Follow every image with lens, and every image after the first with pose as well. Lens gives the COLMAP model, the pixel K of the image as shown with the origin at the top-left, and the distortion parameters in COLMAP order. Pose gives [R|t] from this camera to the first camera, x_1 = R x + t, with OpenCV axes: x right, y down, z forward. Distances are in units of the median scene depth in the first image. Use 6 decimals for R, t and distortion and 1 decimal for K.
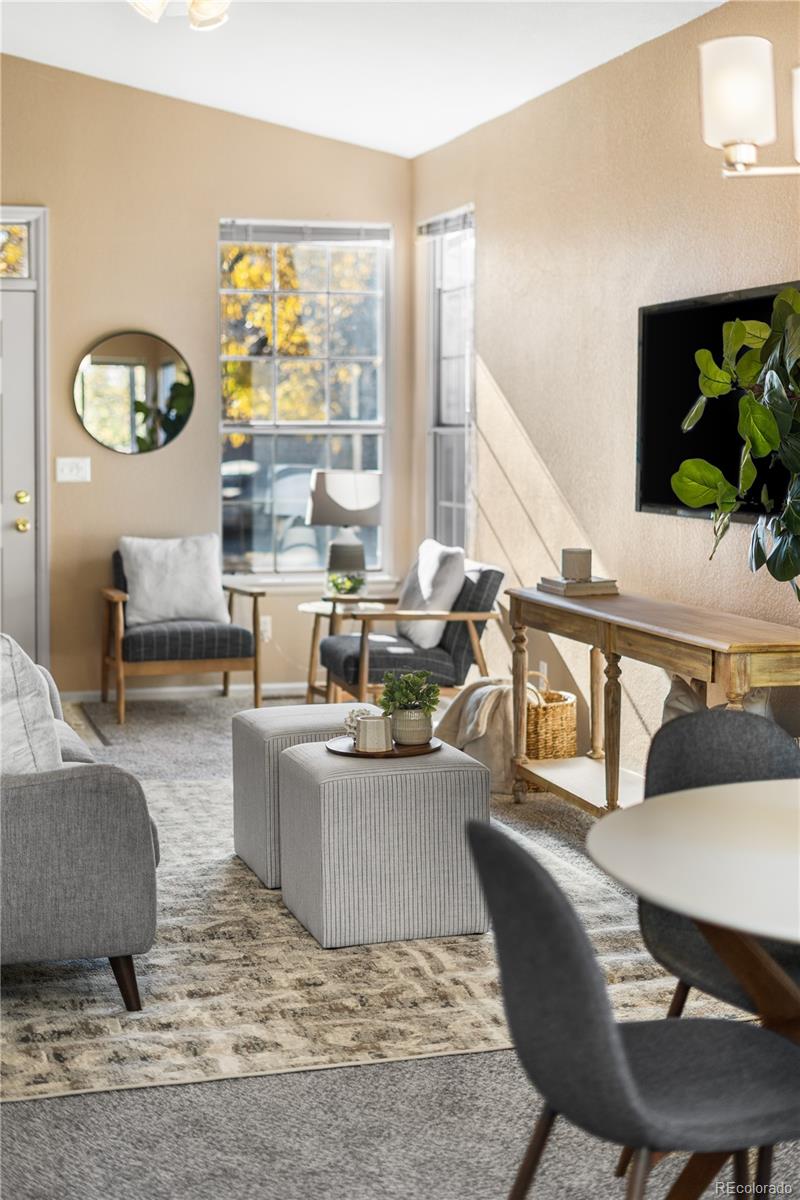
lens RADIAL K [[1799.0, 0, 397.5], [0, 1799.0, 514.8], [0, 0, 1]] dist [0.001503, -0.079004]
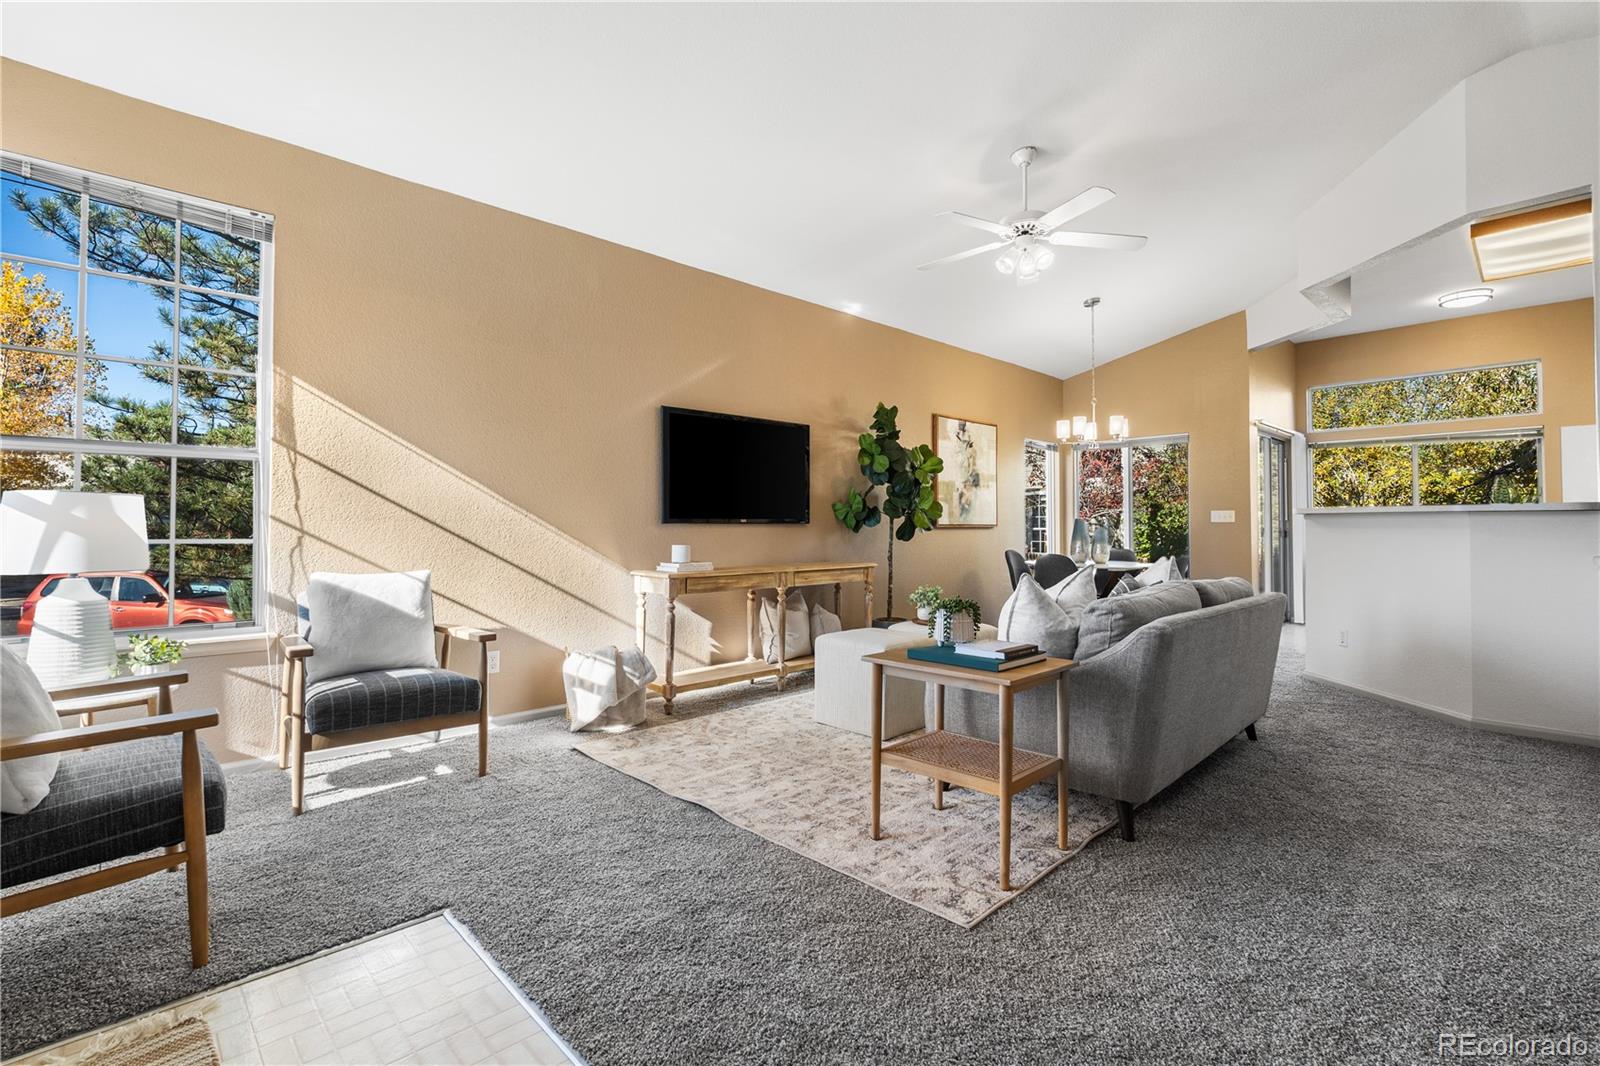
lens RADIAL K [[727.9, 0, 796.7], [0, 727.9, 515.1], [0, 0, 1]] dist [0.000644, -0.000166]
pose [[-0.461771, 0.015402, 0.886865, -0.639797], [0.042373, 0.999091, 0.004712, -0.008212], [-0.885986, 0.039755, -0.462004, 1.418620]]
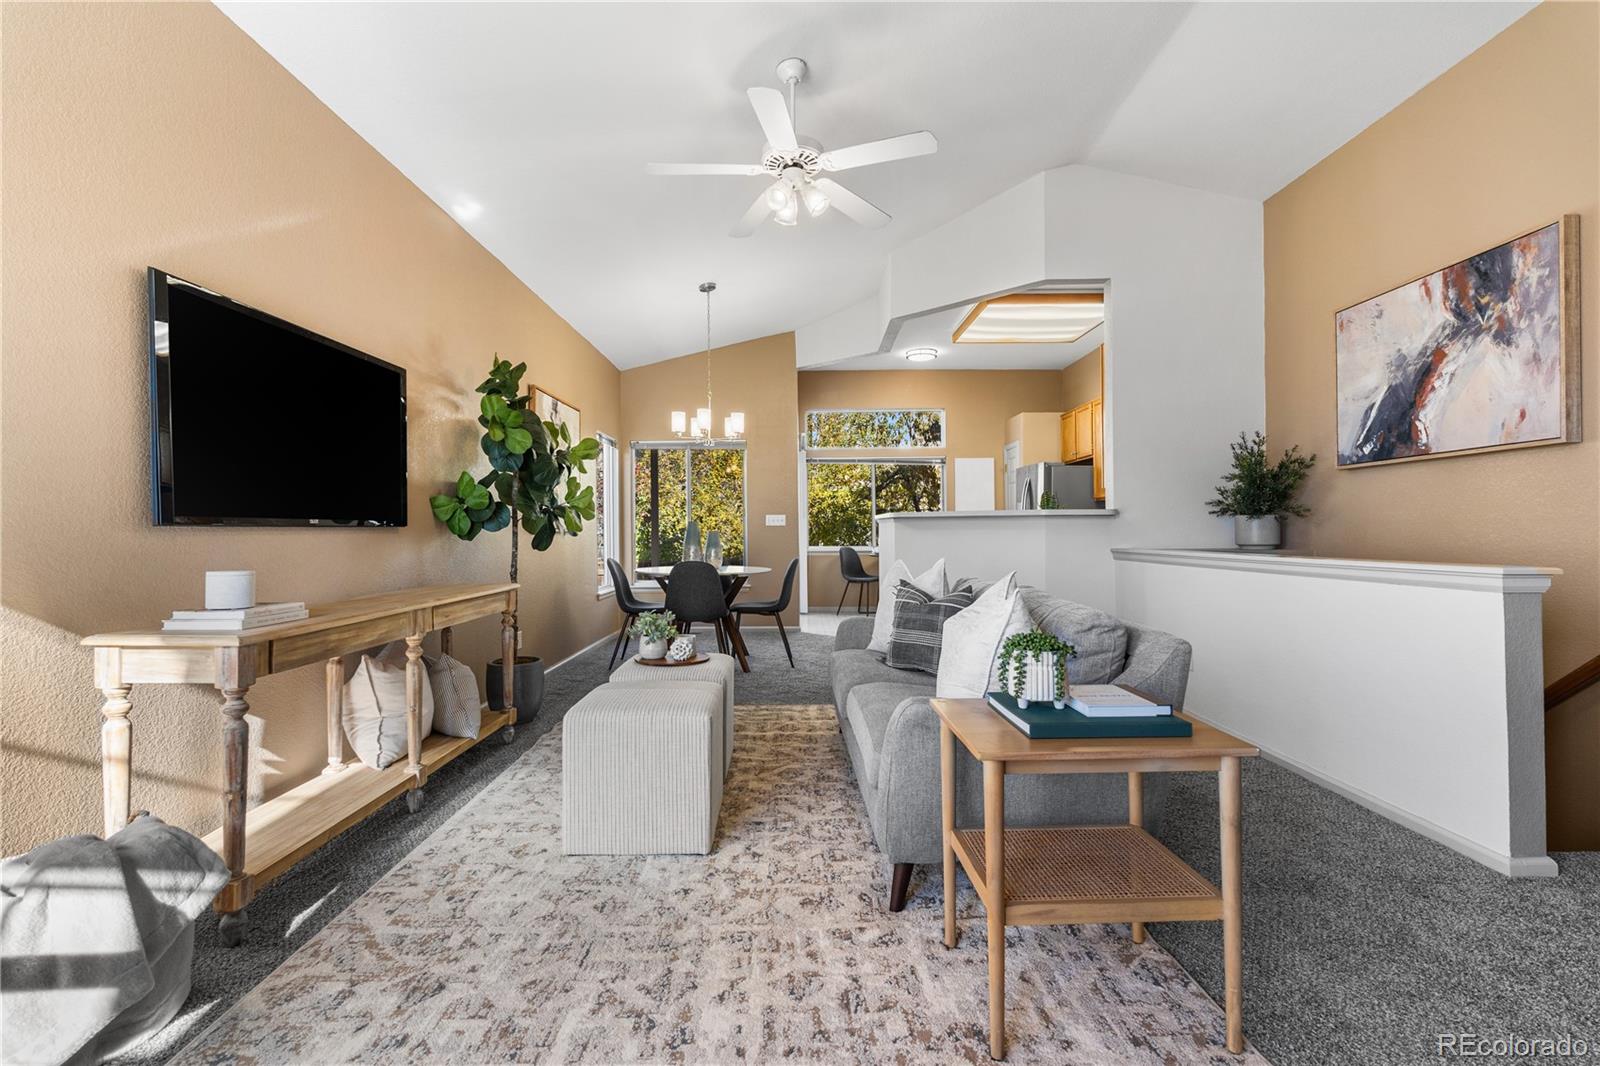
lens RADIAL K [[704.0, 0, 797.2], [0, 704.0, 532.6], [0, 0, 1]] dist [-0.002258, -0.000498]
pose [[-0.961235, 0.006752, 0.275647, -0.259811], [0.021051, 0.998579, 0.048948, -0.008714], [-0.274925, 0.052853, -0.960012, 1.431031]]
